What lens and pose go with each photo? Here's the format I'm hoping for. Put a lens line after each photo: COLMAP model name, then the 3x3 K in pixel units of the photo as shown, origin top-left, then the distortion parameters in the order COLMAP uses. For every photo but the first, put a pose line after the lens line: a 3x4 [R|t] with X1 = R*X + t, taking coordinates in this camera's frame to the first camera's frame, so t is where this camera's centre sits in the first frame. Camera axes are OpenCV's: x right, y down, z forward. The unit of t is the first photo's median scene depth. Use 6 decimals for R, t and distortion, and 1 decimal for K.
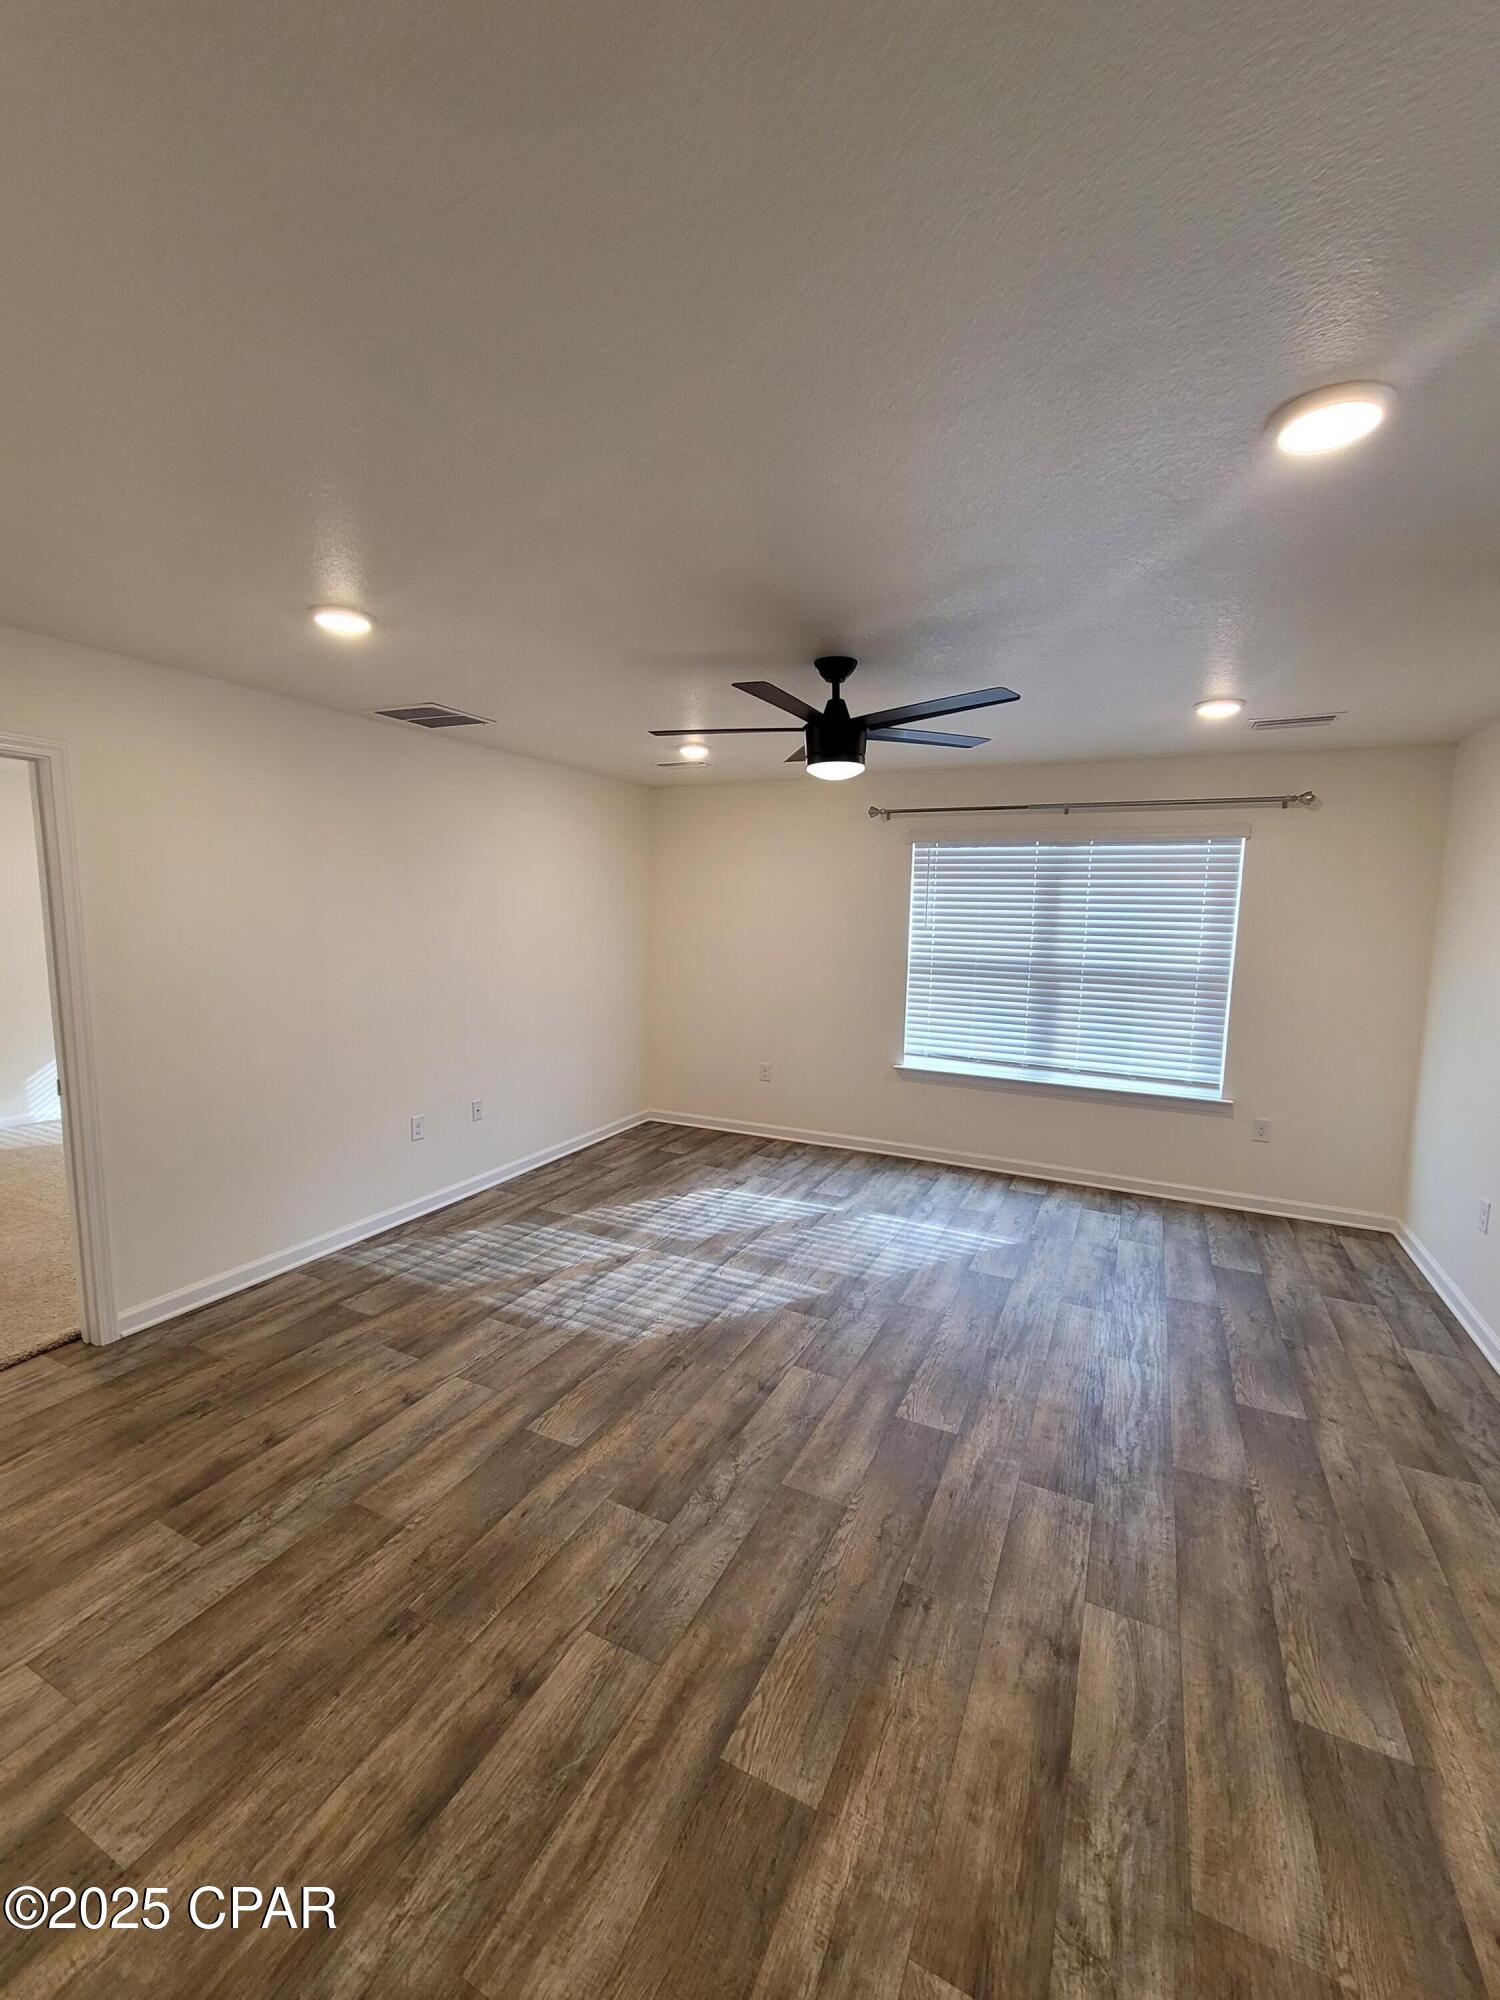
lens RADIAL K [[798.8, 0, 739.4], [0, 798.8, 1066.4], [0, 0, 1]] dist [0.001313, 0.000272]
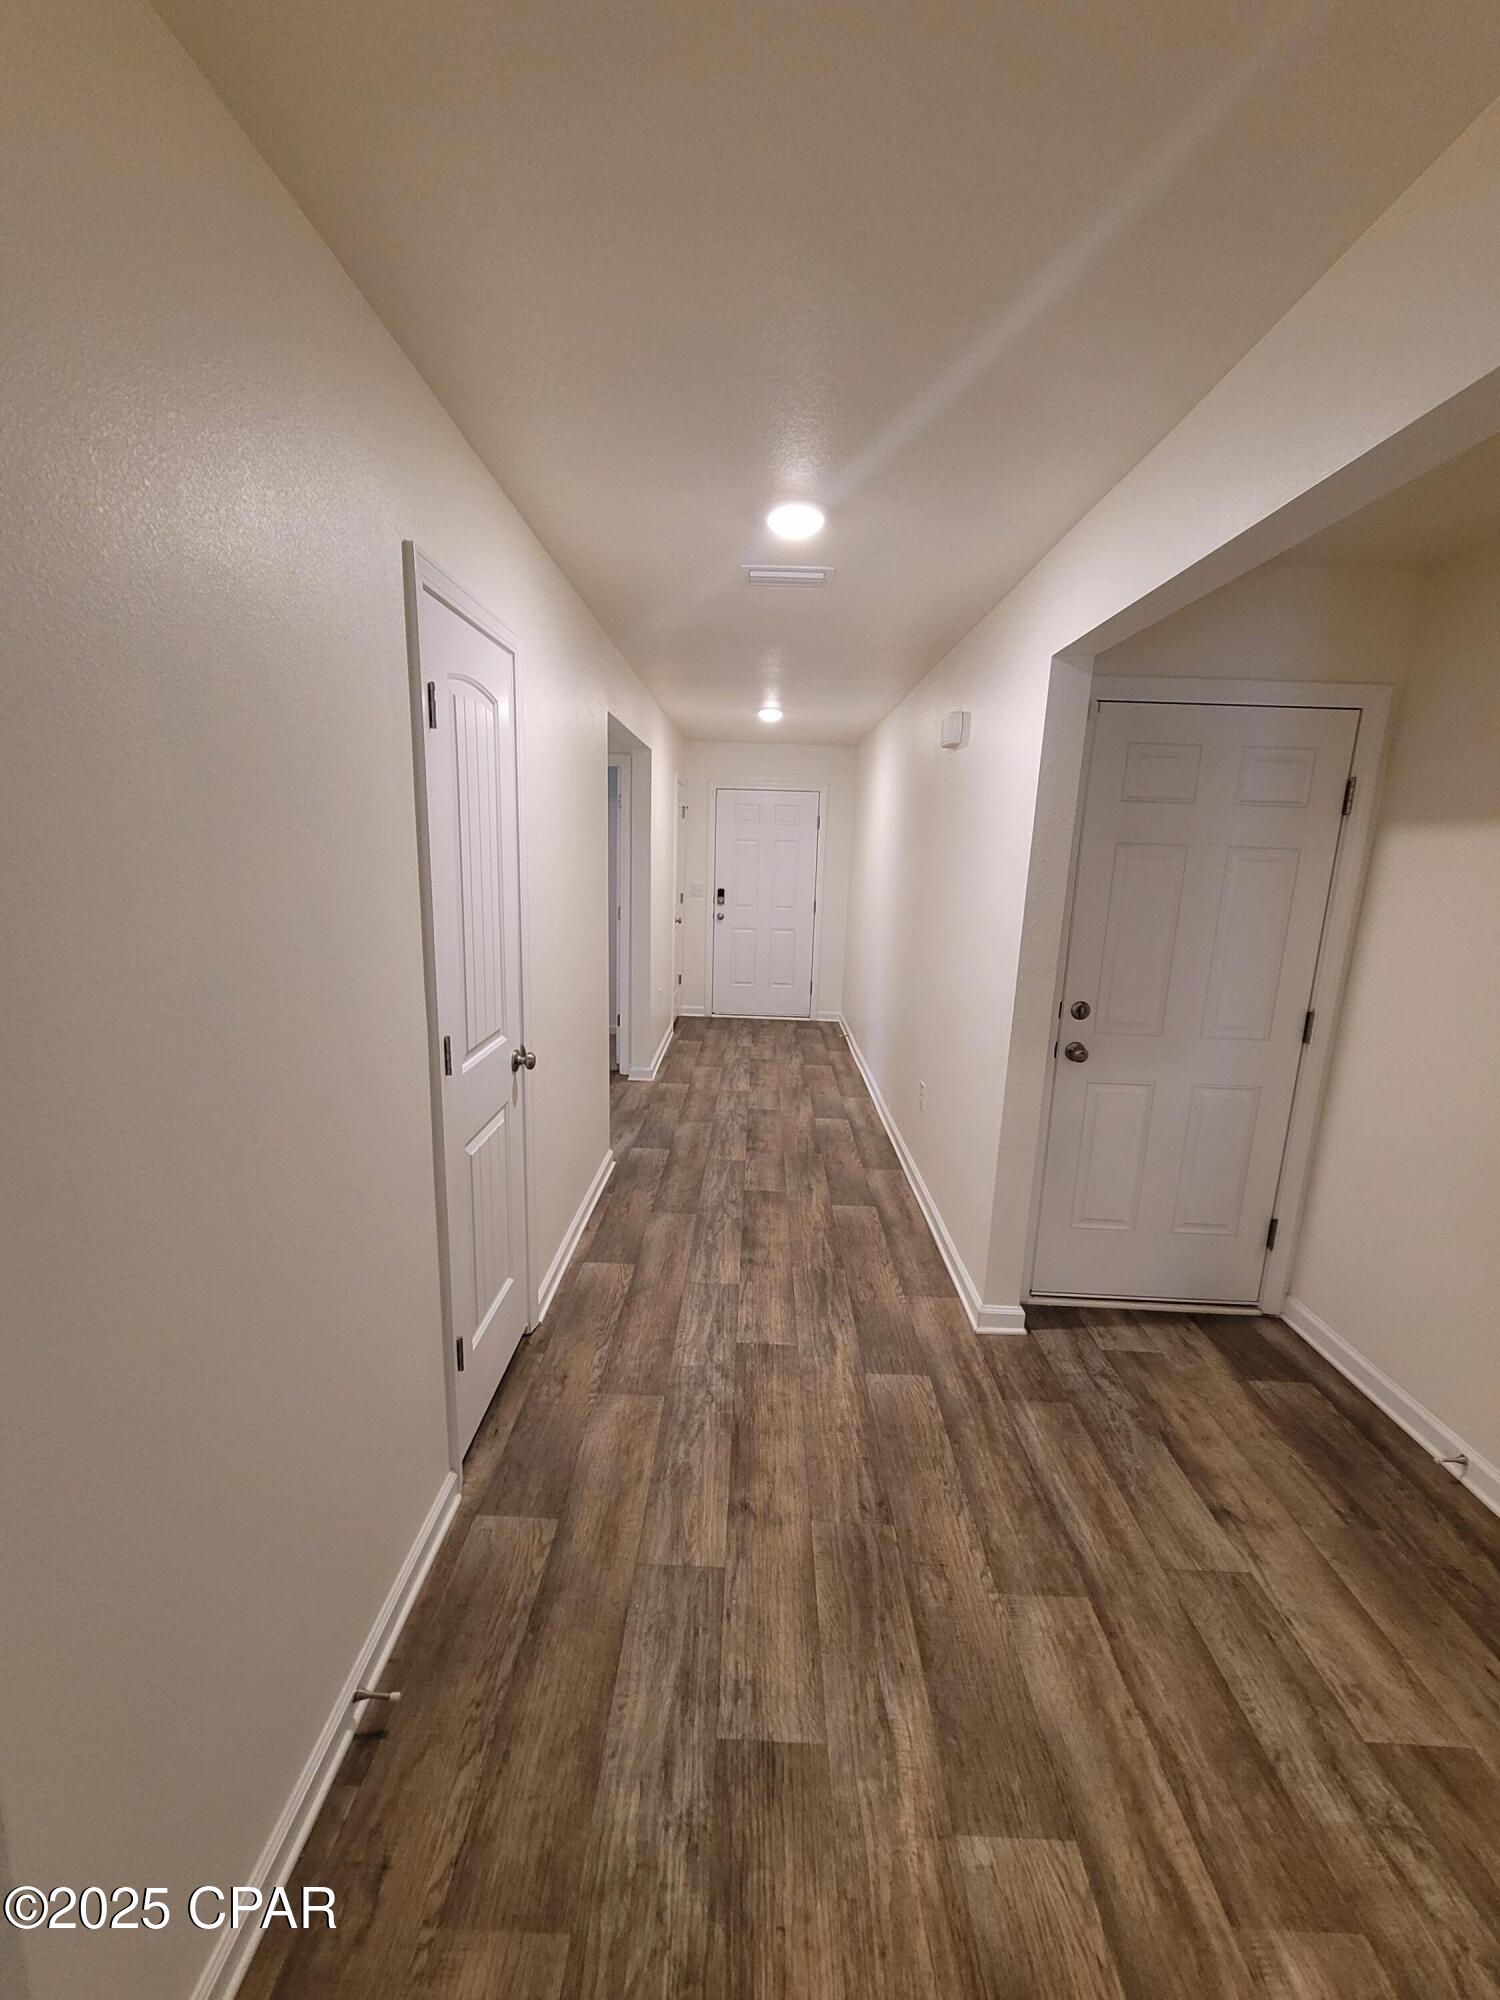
lens RADIAL K [[815.7, 0, 746.6], [0, 815.7, 1011.1], [0, 0, 1]] dist [-0.000734, 0.000053]
pose [[-0.899242, 0.045129, -0.435117, 1.087427], [-0.128280, 0.923732, 0.360919, -0.392016], [0.418220, 0.380371, -0.824870, 2.118296]]
